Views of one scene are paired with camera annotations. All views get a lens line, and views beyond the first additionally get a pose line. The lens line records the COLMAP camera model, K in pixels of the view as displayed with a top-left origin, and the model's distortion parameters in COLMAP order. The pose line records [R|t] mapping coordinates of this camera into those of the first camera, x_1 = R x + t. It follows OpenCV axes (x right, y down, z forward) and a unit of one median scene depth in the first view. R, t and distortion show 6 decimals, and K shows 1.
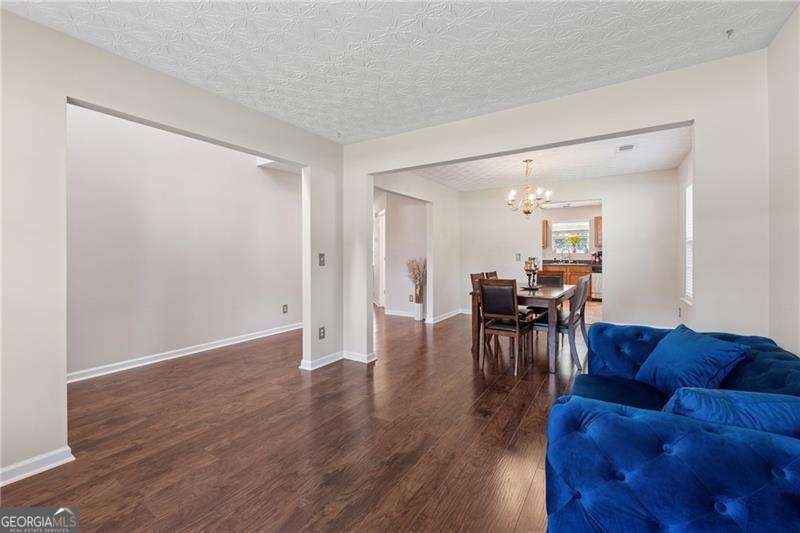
lens RADIAL K [[338.9, 0, 401.8], [0, 338.9, 258.9], [0, 0, 1]] dist [-0.005738, -0.000195]
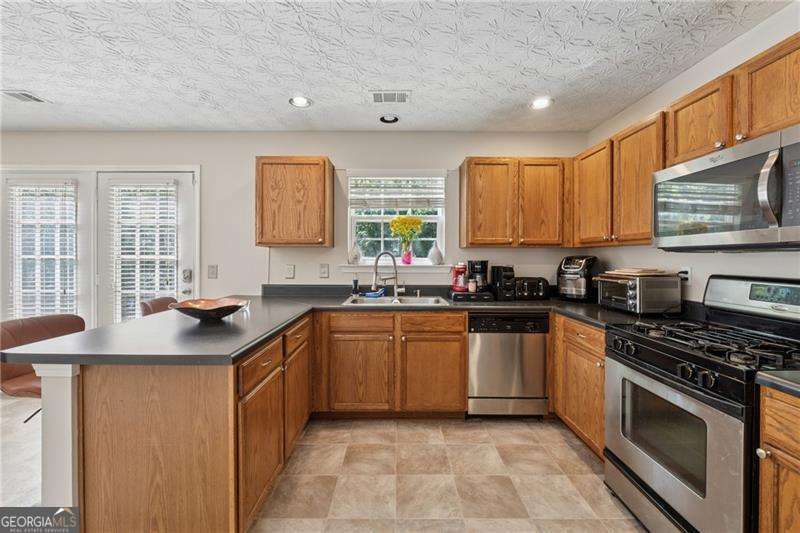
lens RADIAL K [[338.9, 0, 397.8], [0, 338.9, 258.2], [0, 0, 1]] dist [-0.005738, -0.000195]
pose [[0.849689, -0.003393, 0.527273, 0.340524], [0.006337, 0.999973, -0.003777, -0.025238], [-0.527246, 0.006551, 0.849687, 0.759204]]
